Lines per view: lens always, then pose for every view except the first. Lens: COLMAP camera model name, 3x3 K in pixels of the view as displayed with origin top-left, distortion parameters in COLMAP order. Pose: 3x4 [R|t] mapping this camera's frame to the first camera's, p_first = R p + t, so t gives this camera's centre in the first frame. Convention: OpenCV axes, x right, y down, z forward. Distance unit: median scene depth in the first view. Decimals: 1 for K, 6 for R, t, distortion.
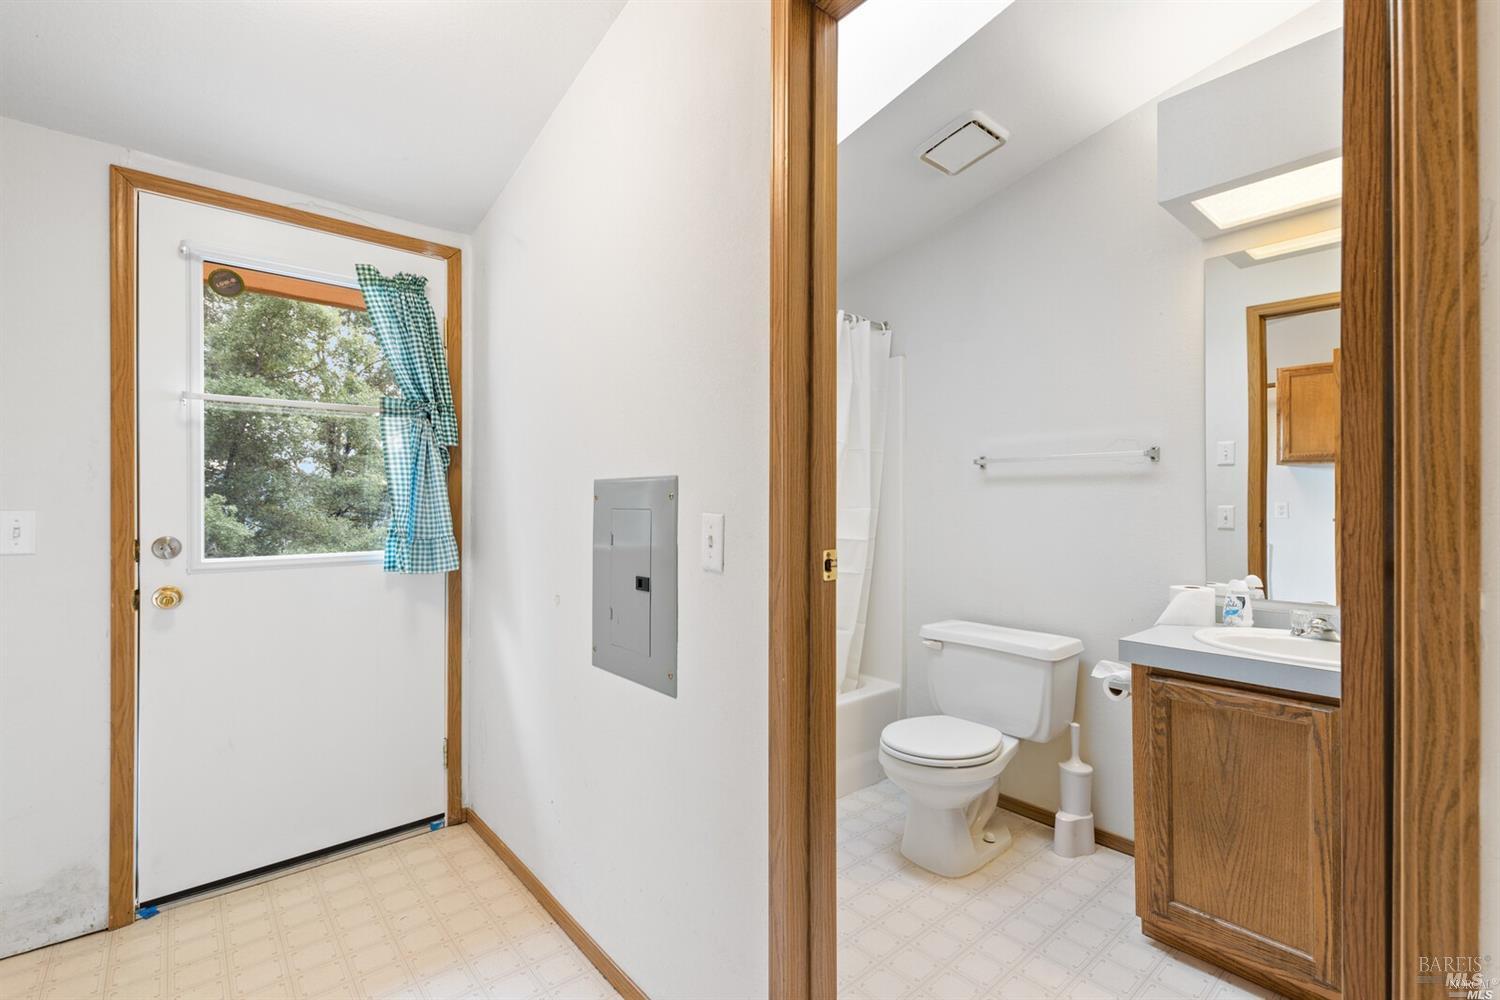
lens RADIAL K [[664.2, 0, 750.8], [0, 664.2, 499.9], [0, 0, 1]] dist [0.014436, -0.004461]
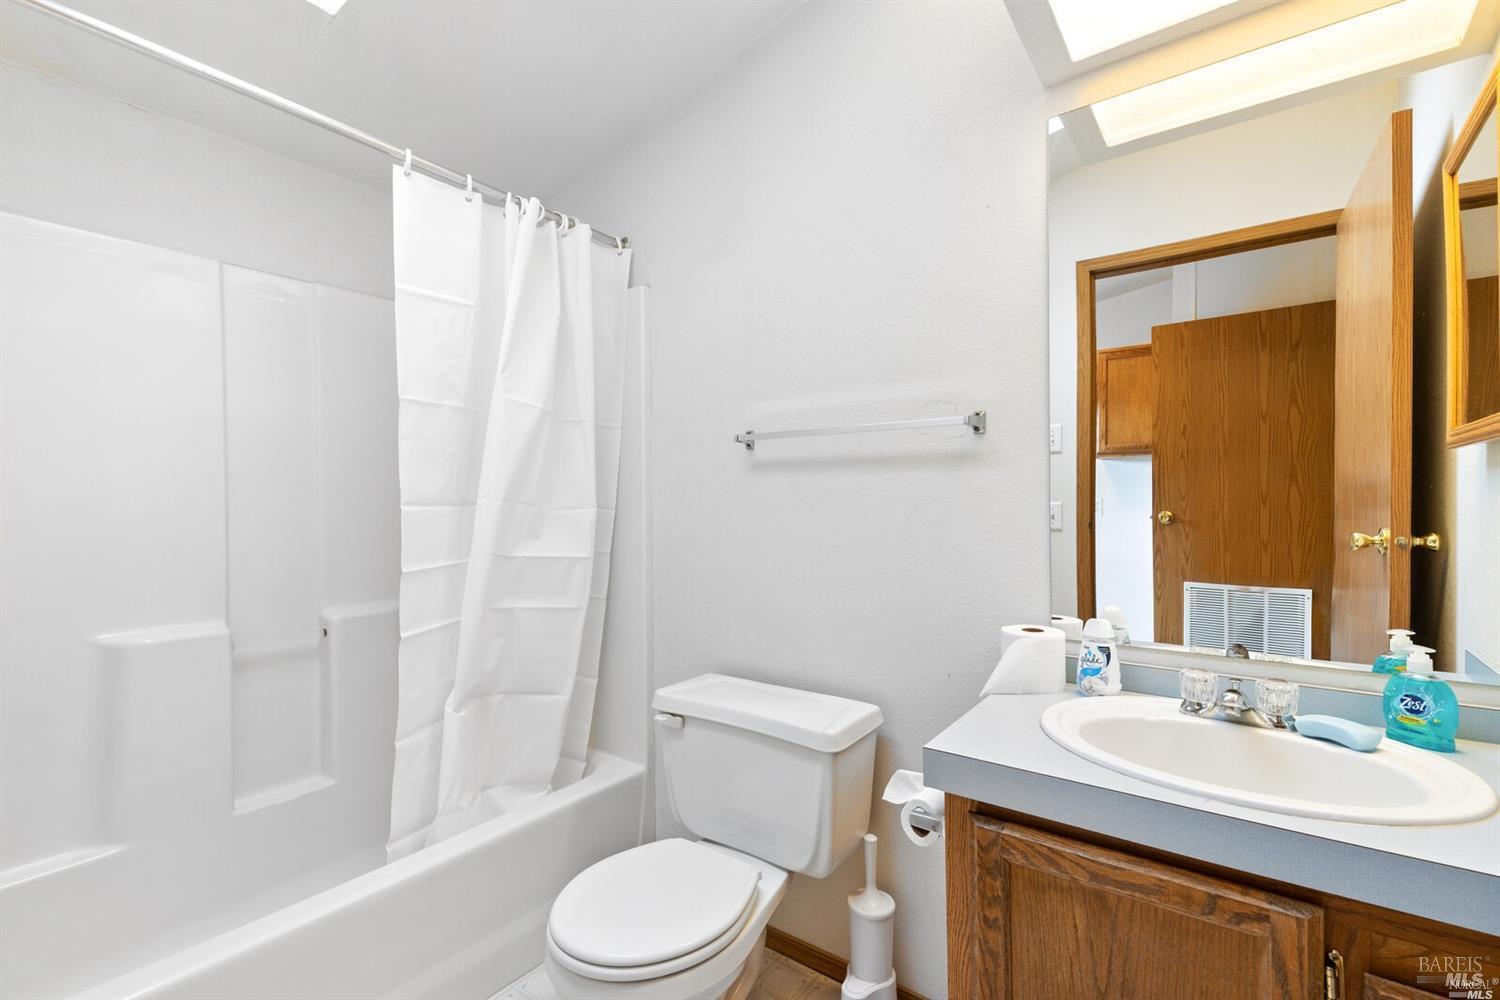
lens RADIAL K [[664.2, 0, 751.6], [0, 664.2, 504.8], [0, 0, 1]] dist [0.014436, -0.004461]
pose [[0.975524, -0.008275, 0.219735, 0.276557], [0.006470, 0.999939, 0.008934, 0.004619], [-0.219796, -0.007293, 0.975519, 0.467182]]
